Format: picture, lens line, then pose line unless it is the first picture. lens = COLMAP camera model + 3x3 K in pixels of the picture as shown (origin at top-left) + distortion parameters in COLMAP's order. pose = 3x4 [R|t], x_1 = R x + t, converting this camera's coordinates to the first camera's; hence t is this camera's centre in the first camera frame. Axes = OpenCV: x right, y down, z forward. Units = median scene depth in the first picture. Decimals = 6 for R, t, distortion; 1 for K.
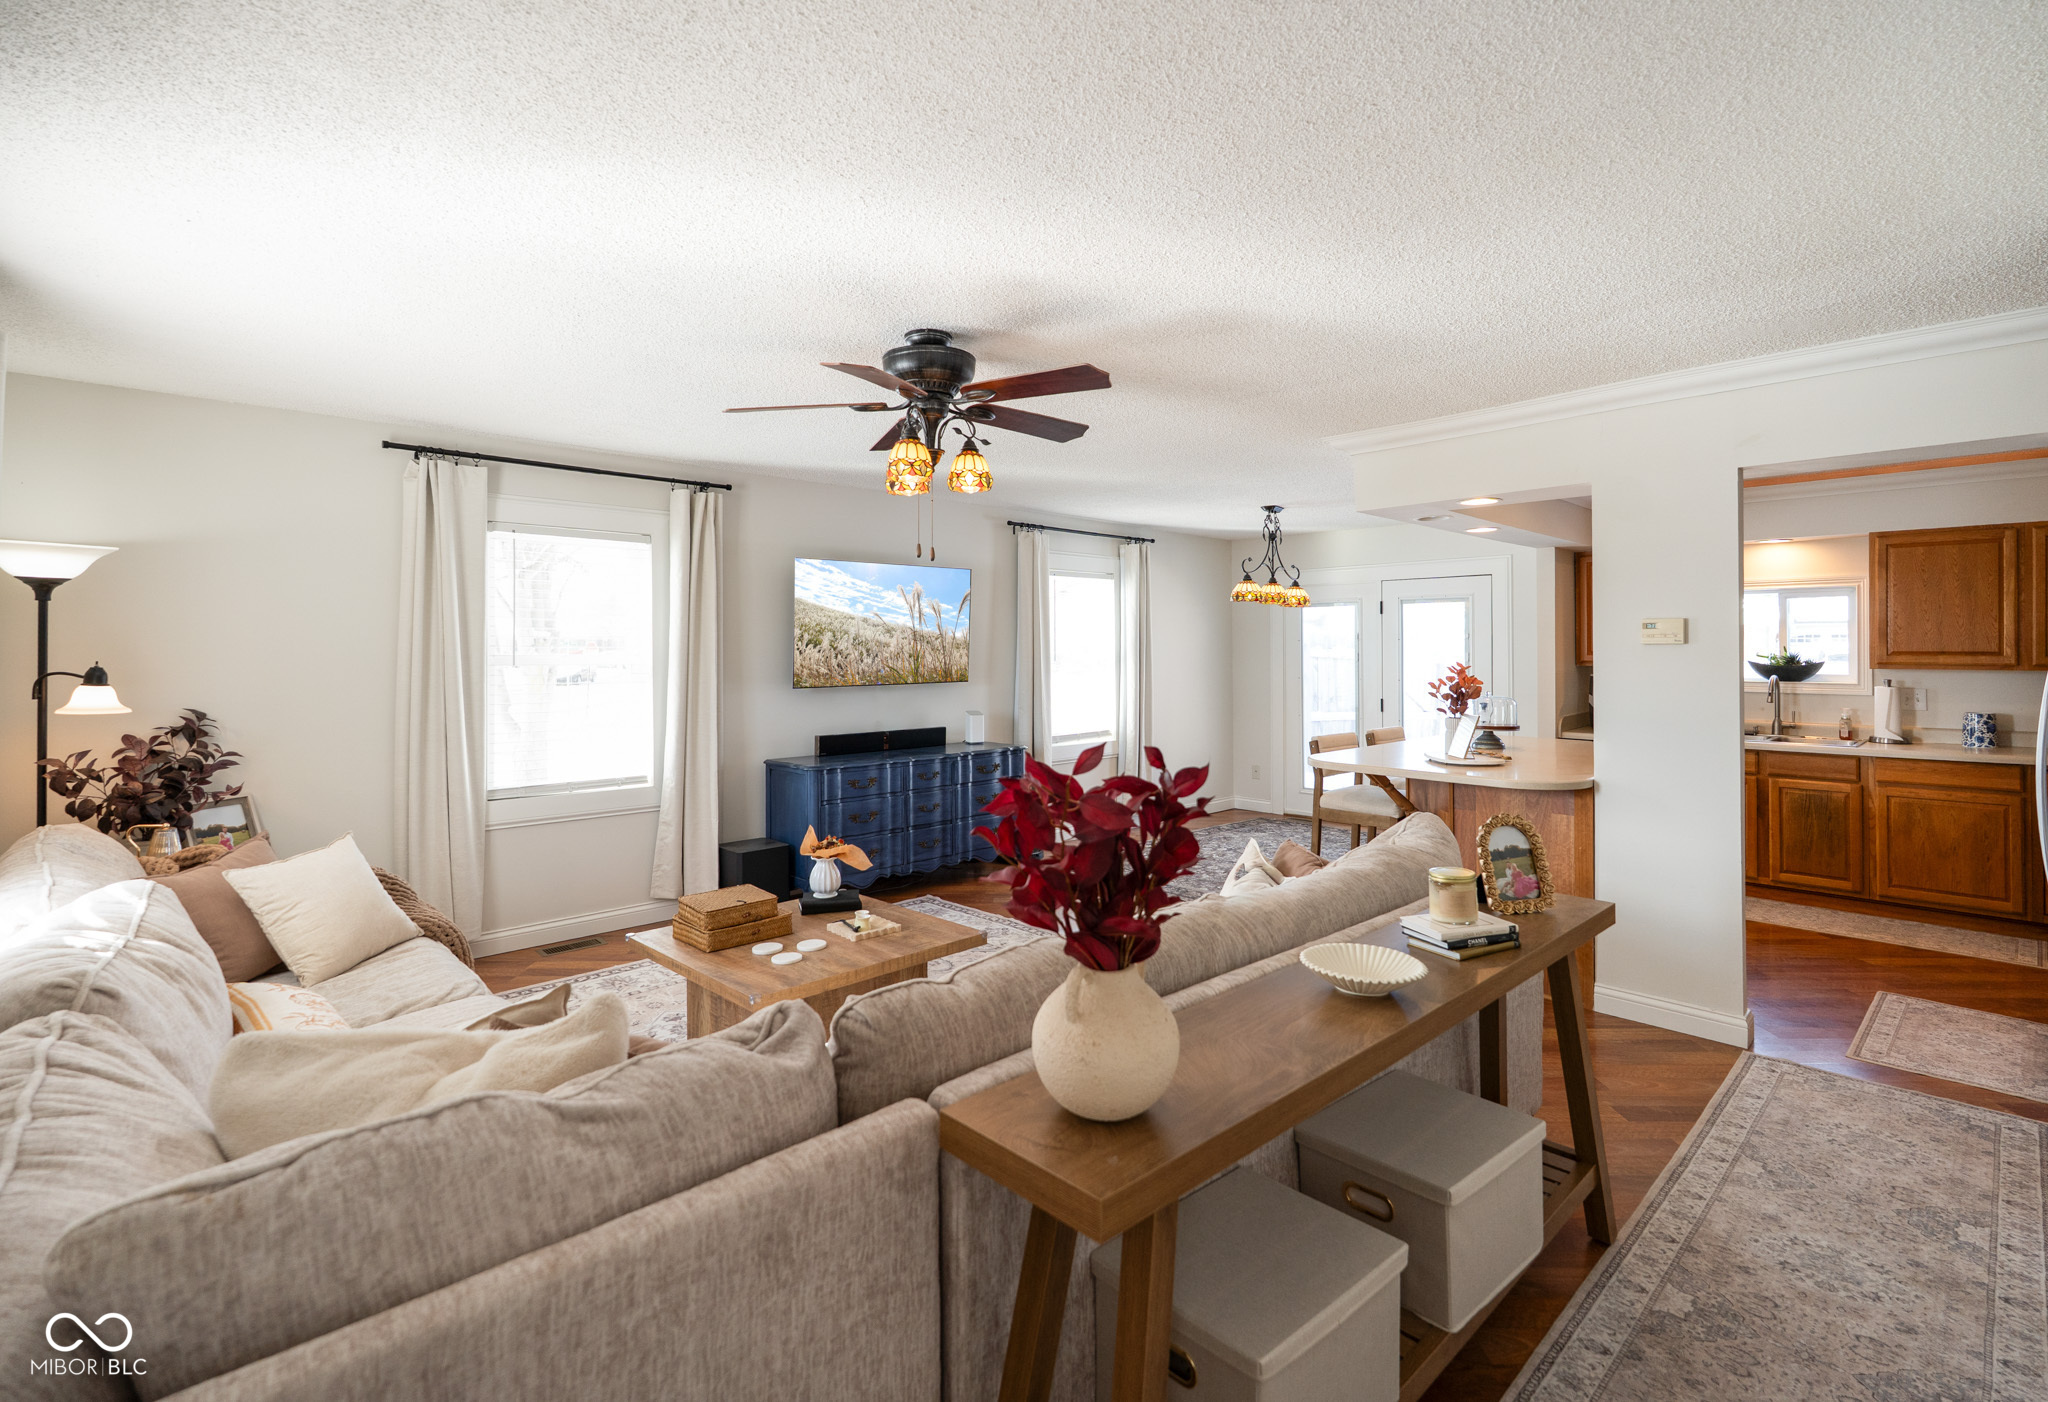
lens RADIAL K [[962.0, 0, 1044.8], [0, 962.0, 644.4], [0, 0, 1]] dist [-0.000549, -0.000969]
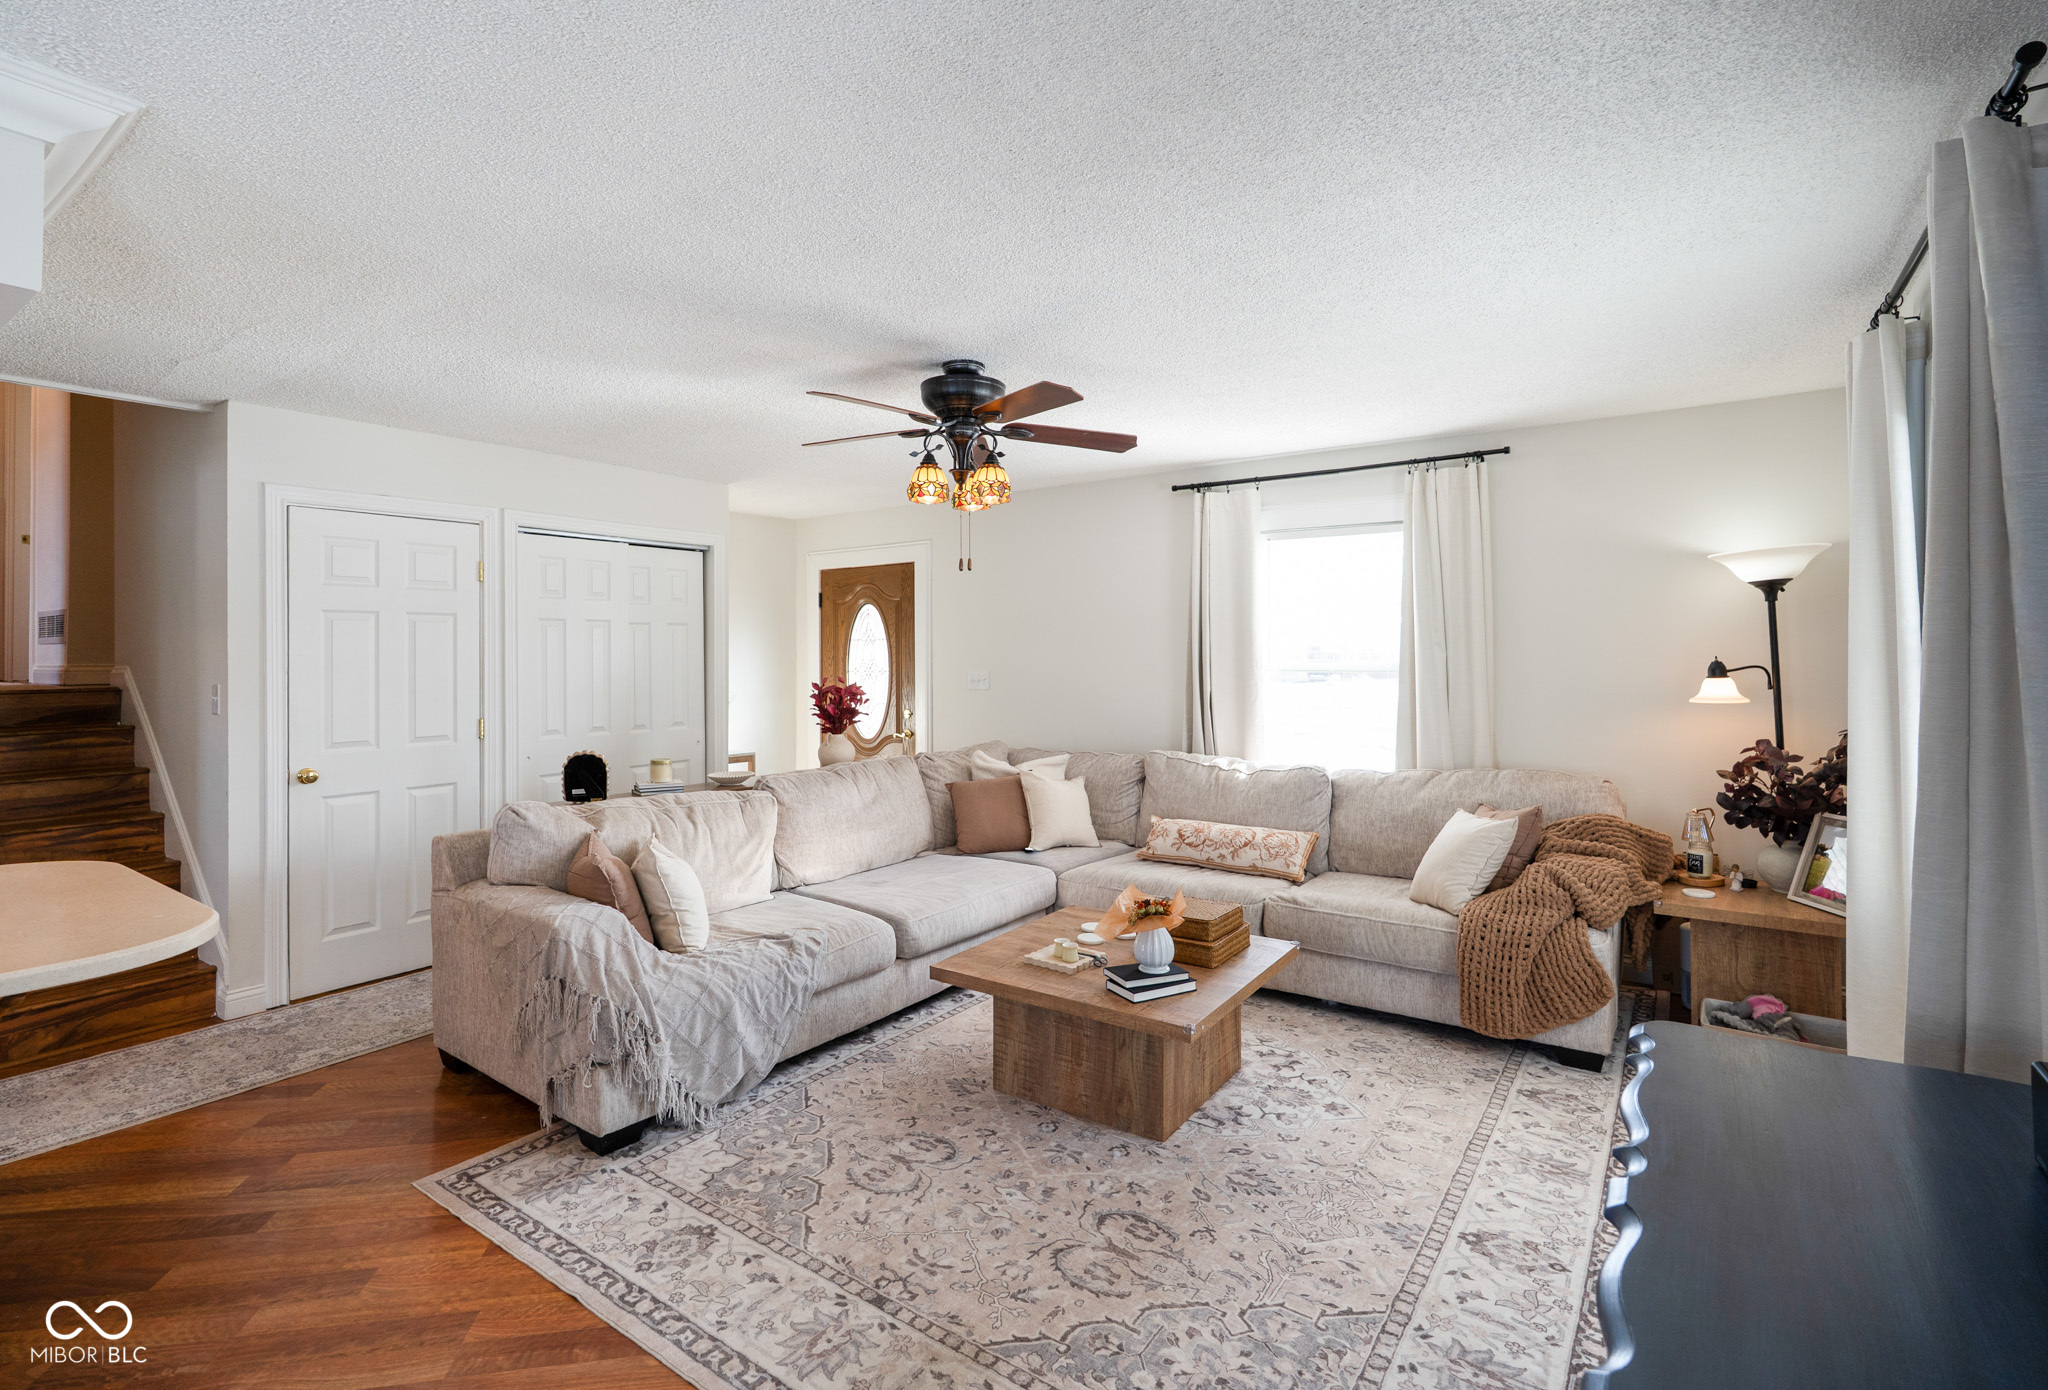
lens RADIAL K [[963.2, 0, 1012.4], [0, 963.2, 654.5], [0, 0, 1]] dist [-0.002651, -0.000631]
pose [[-0.984470, 0.007066, -0.175413, 0.015157], [0.007762, 0.999964, -0.003284, 0.006573], [0.175384, -0.004594, -0.984489, 1.246724]]
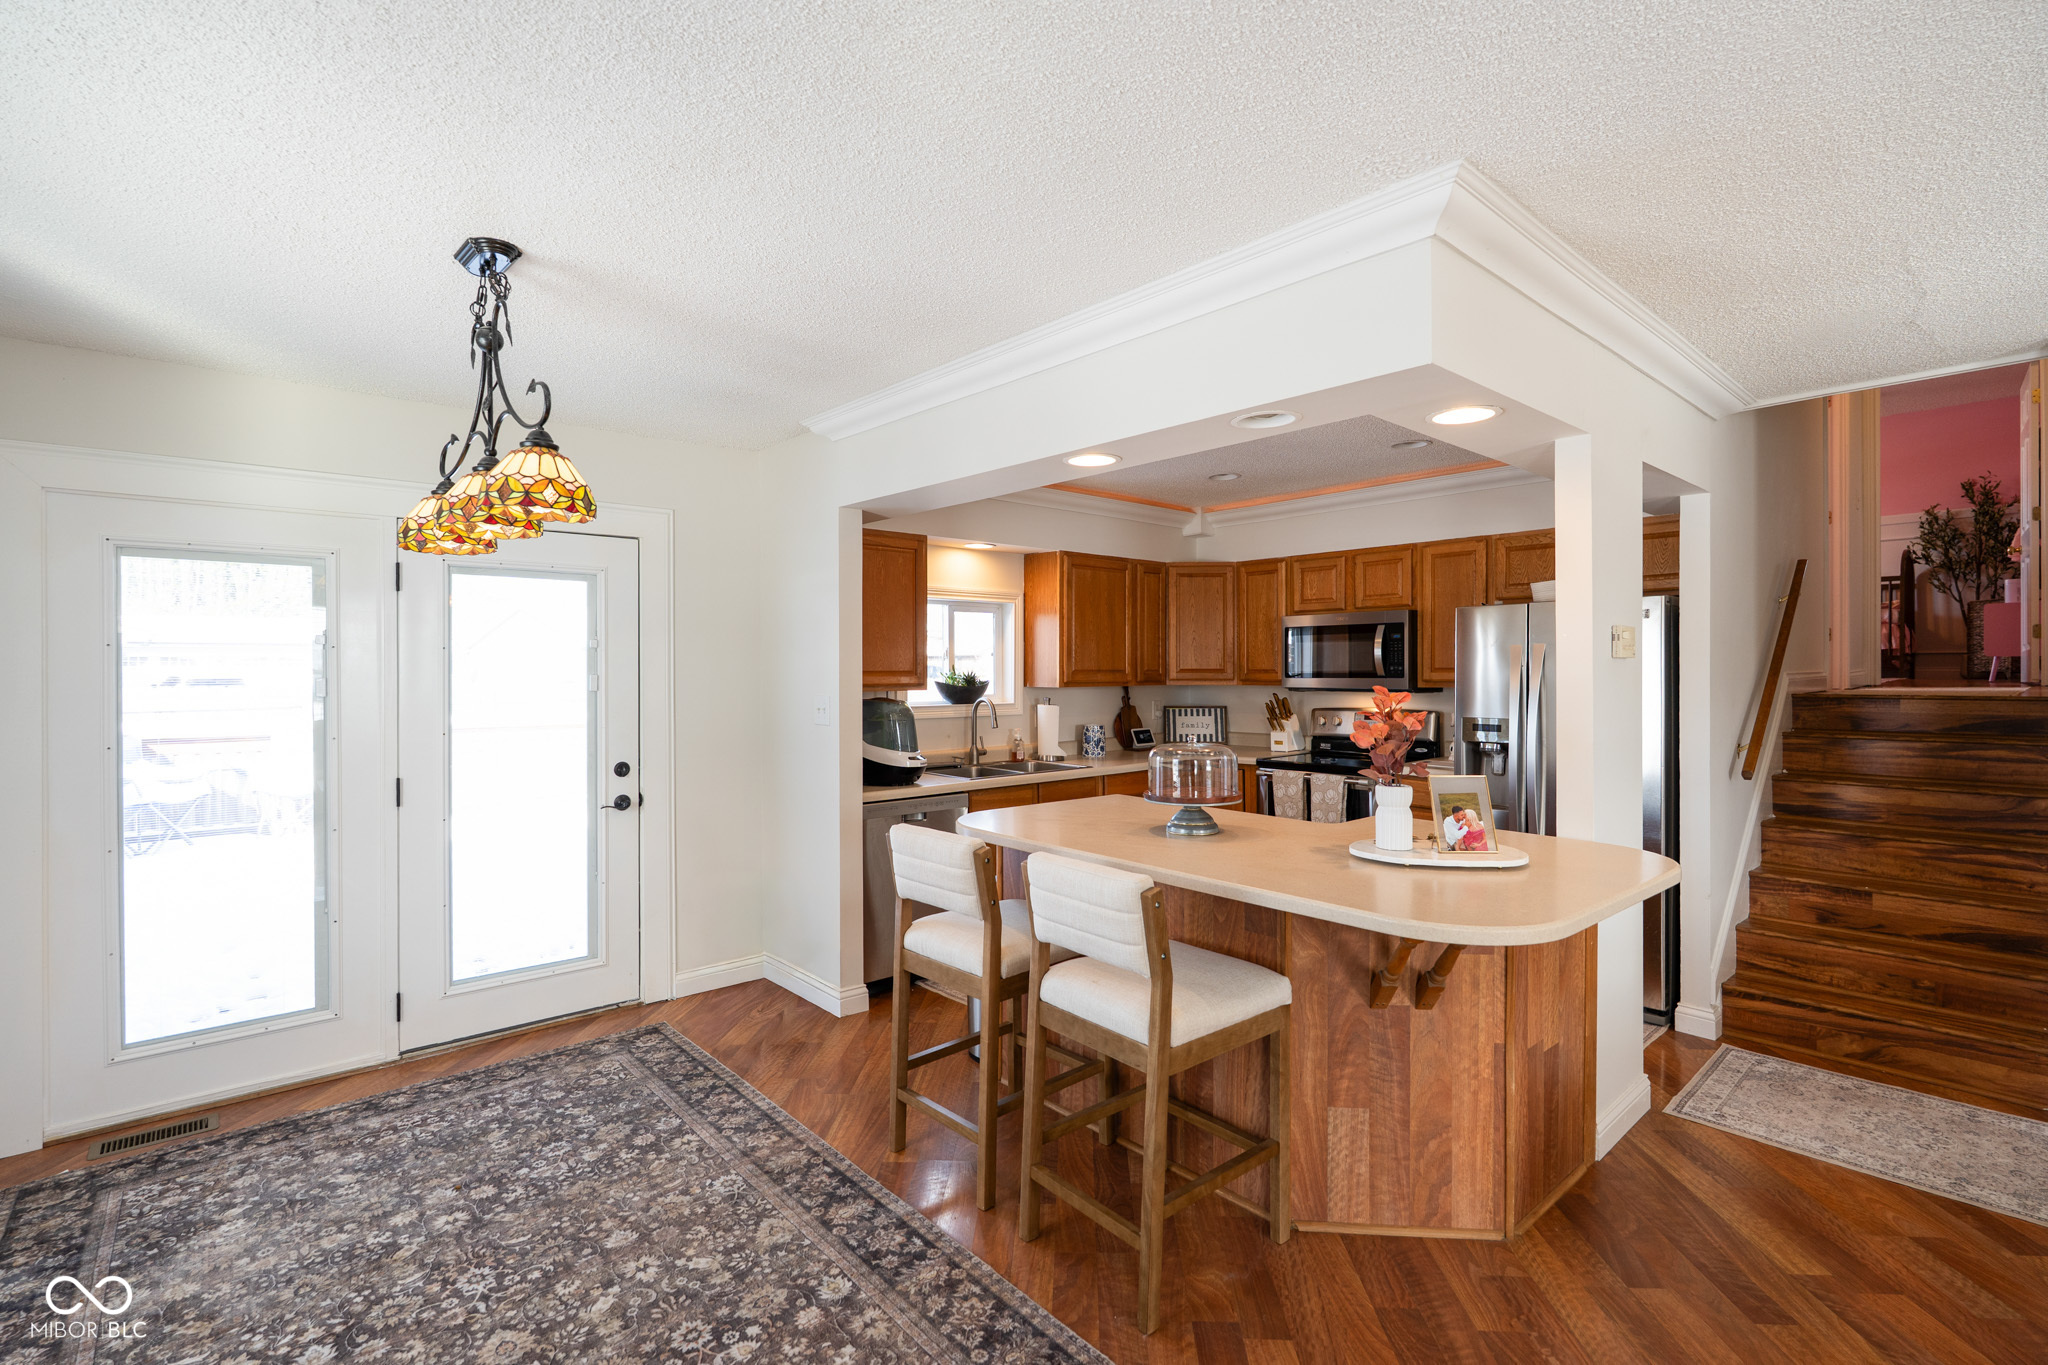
lens RADIAL K [[938.7, 0, 1023.3], [0, 938.7, 674.0], [0, 0, 1]] dist [-0.000576, 0.000049]
pose [[0.050750, -0.004718, 0.998700, -0.112636], [-0.001152, 0.999988, 0.004782, 0.006962], [-0.998711, -0.001393, 0.050744, 1.013868]]
